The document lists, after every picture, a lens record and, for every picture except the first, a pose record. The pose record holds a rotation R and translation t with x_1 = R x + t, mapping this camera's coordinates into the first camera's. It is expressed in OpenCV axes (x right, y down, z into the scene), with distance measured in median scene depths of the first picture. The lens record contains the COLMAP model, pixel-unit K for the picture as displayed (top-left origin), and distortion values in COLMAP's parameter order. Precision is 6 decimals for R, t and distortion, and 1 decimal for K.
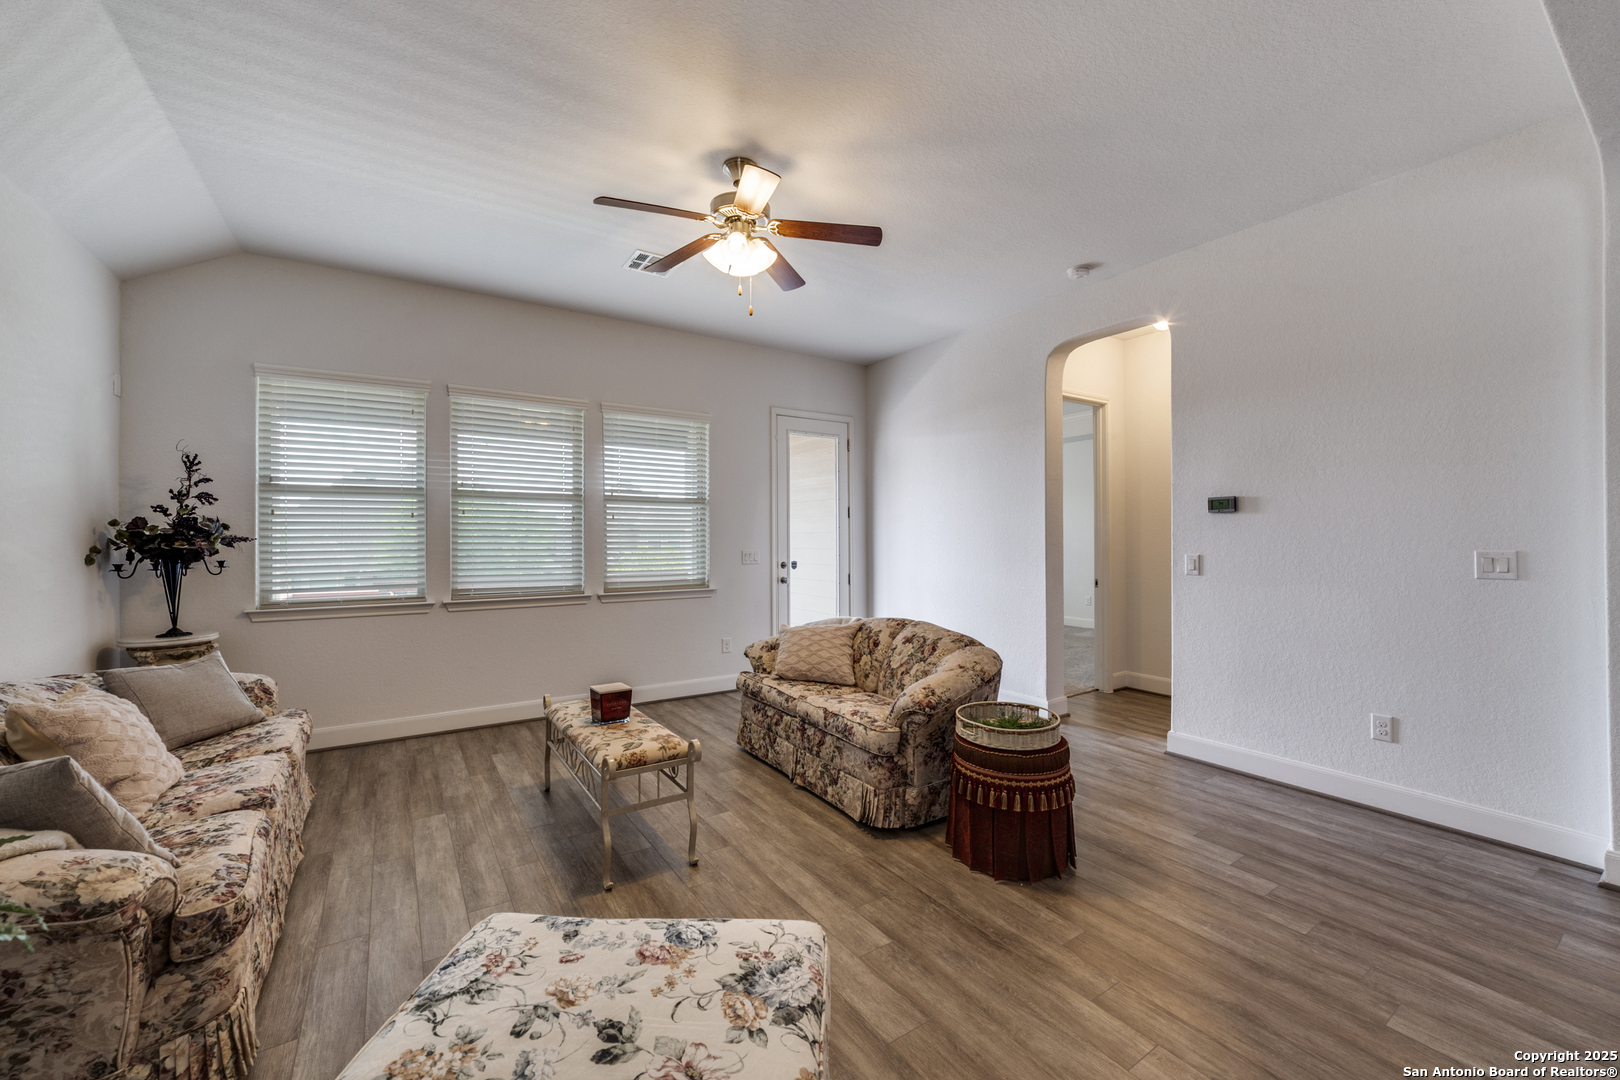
lens RADIAL K [[640.5, 0, 810.0], [0, 640.5, 540.0], [0, 0, 1]] dist [-0.009011, -0.000019]
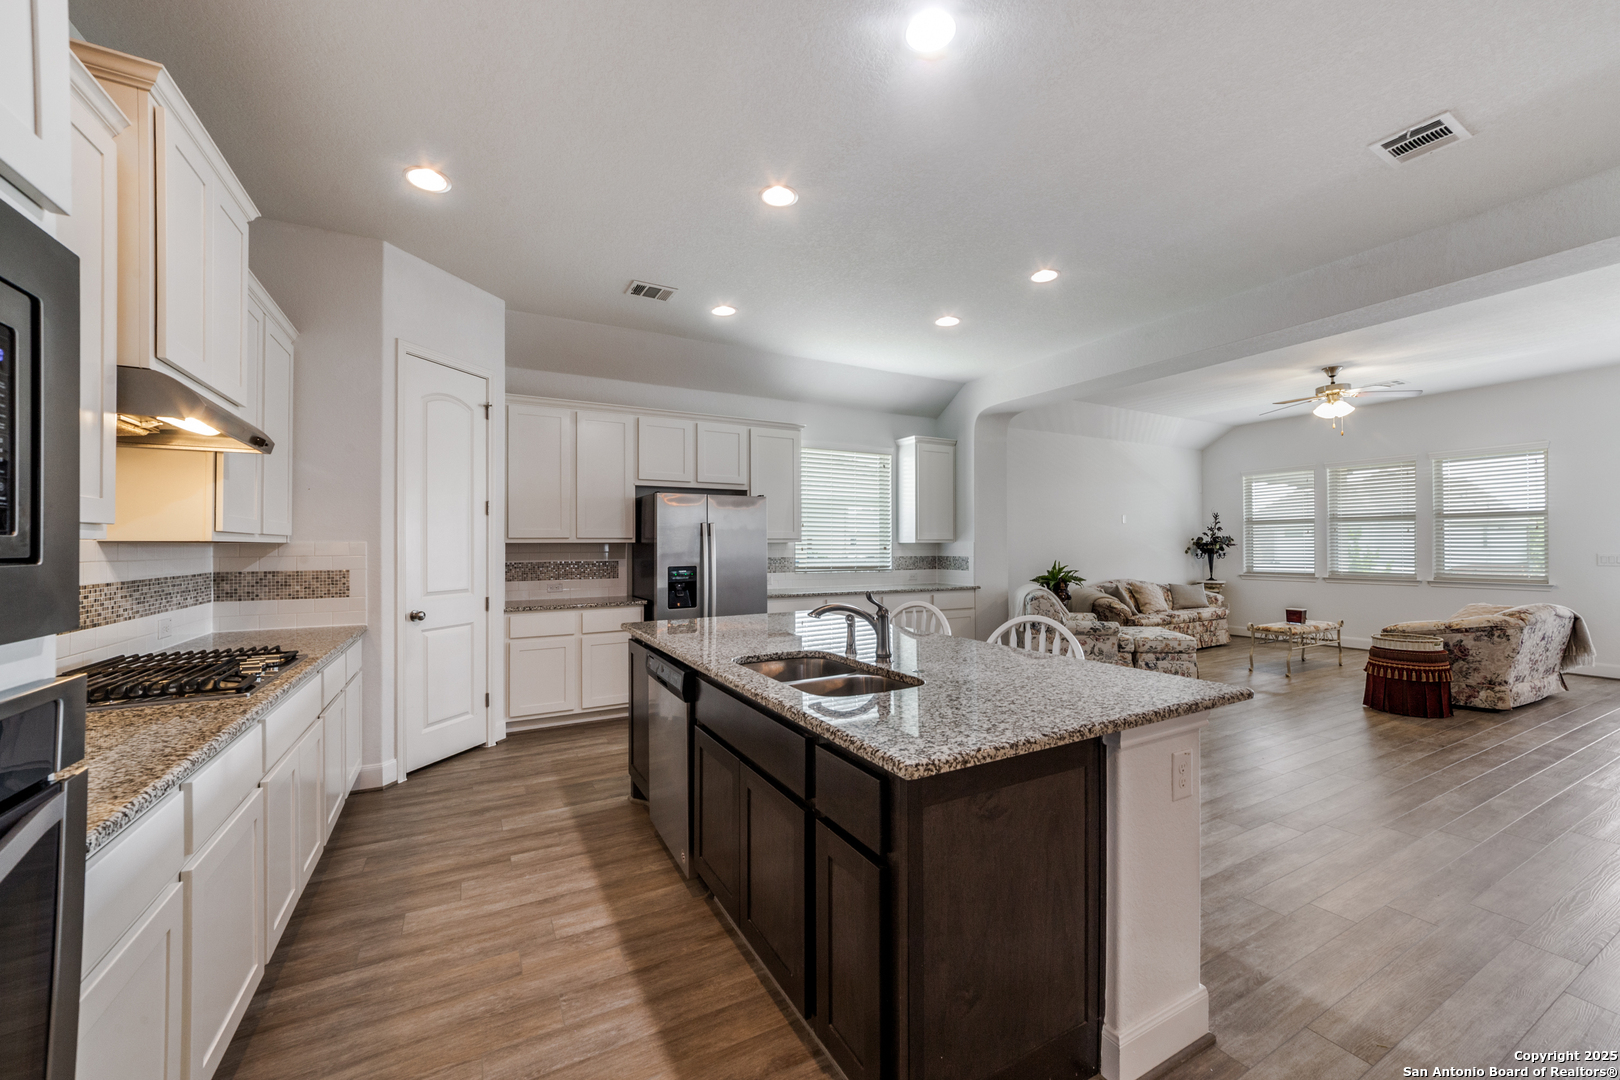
lens RADIAL K [[633.6, 0, 825.0], [0, 633.6, 541.1], [0, 0, 1]] dist [-0.013032, 0.009794]
pose [[-0.062312, -0.007303, -0.998030, 1.781612], [0.003299, 0.999966, -0.007523, -0.002087], [0.998051, -0.003761, -0.062286, -0.474560]]
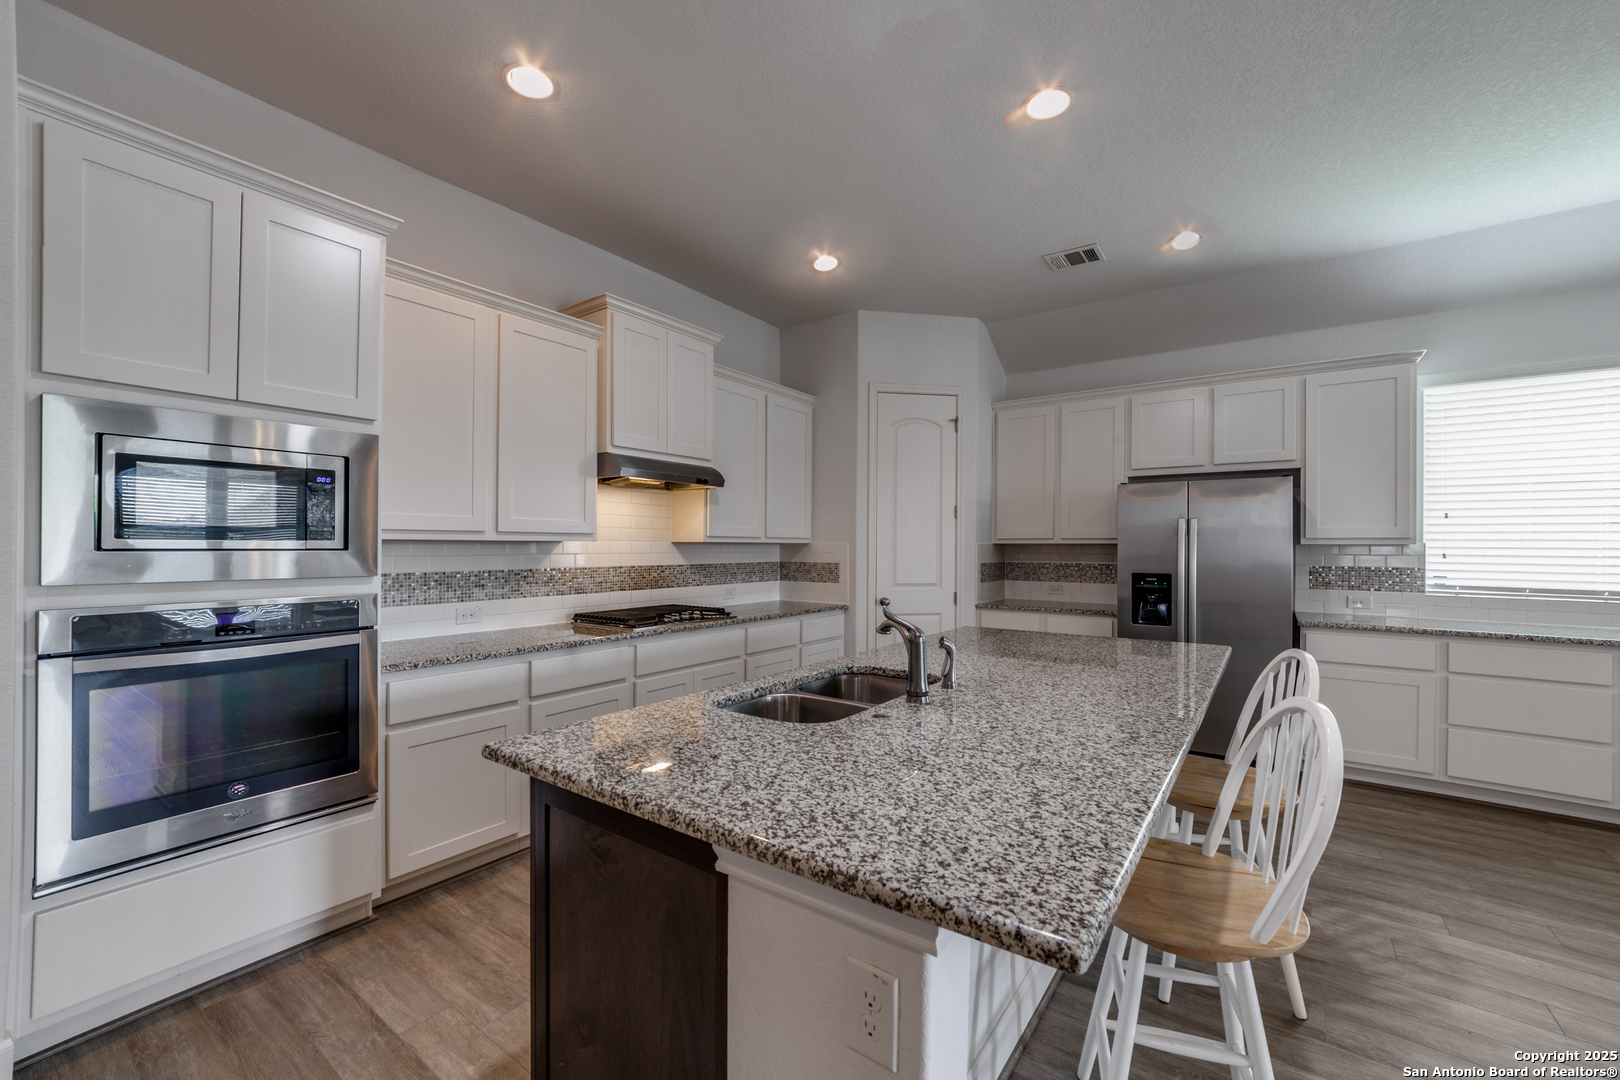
lens RADIAL K [[646.5, 0, 815.8], [0, 646.5, 561.9], [0, 0, 1]] dist [-0.014131, 0.000037]
pose [[-0.931338, 0.004984, -0.364123, 1.389236], [-0.004702, 0.999658, 0.025709, -0.004924], [0.364126, 0.025656, -0.930996, -0.013861]]
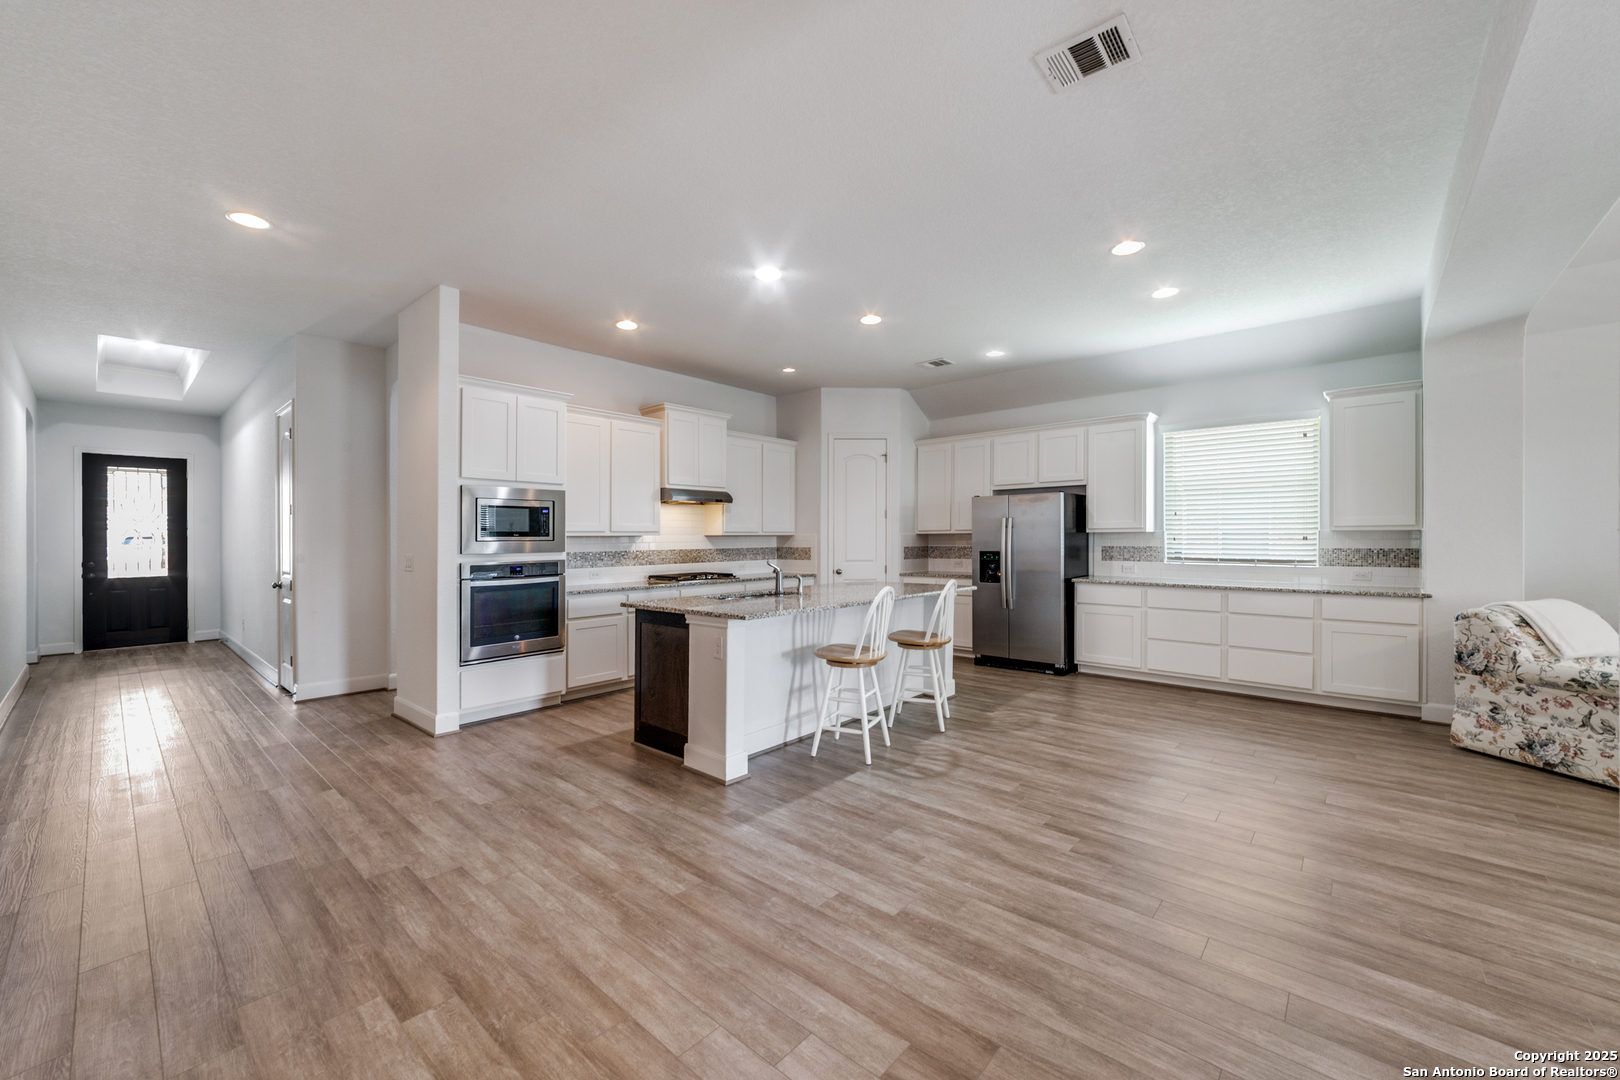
lens RADIAL K [[629.2, 0, 813.0], [0, 629.2, 549.7], [0, 0, 1]] dist [-0.013357, 0.010677]
pose [[-0.963687, 0.011319, -0.266795, 1.400046], [0.006133, 0.999776, 0.020262, -0.002725], [0.266964, 0.017889, -0.963540, 0.763842]]
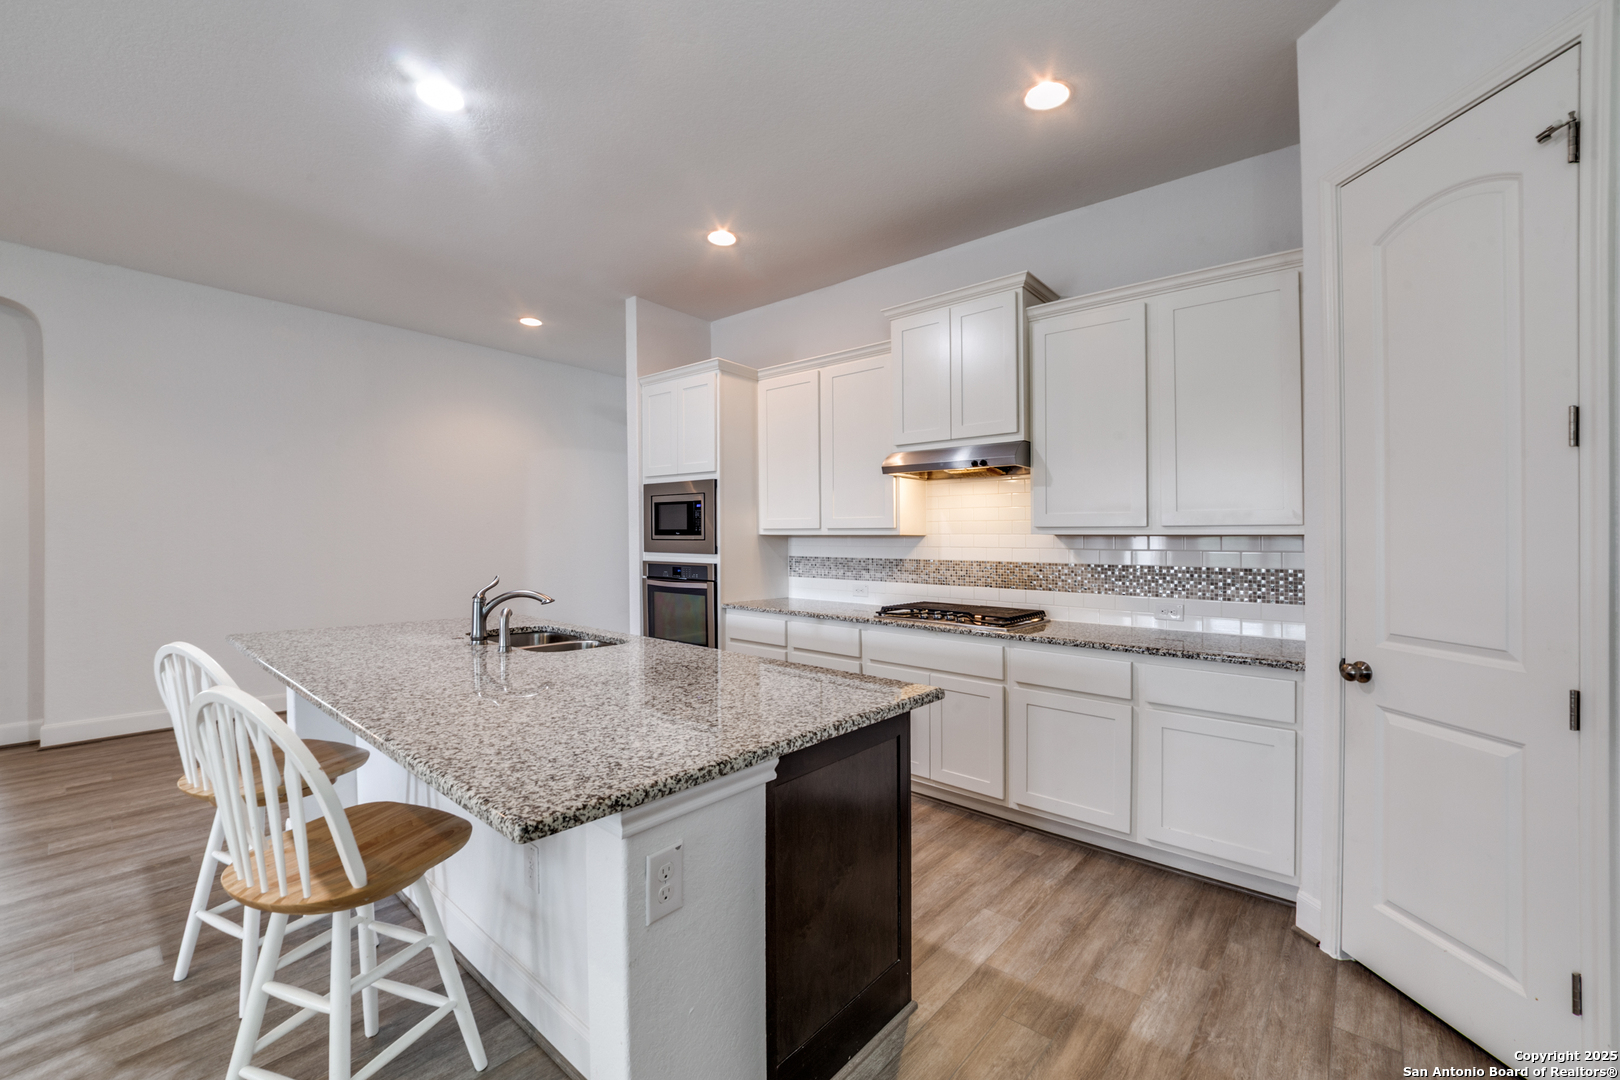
lens RADIAL K [[646.5, 0, 815.8], [0, 646.5, 561.9], [0, 0, 1]] dist [-0.014131, 0.000037]
pose [[-0.284453, -0.034602, 0.958065, 0.357332], [-0.006243, 0.999394, 0.034241, -0.000018], [-0.958670, 0.003759, -0.284497, -0.608700]]
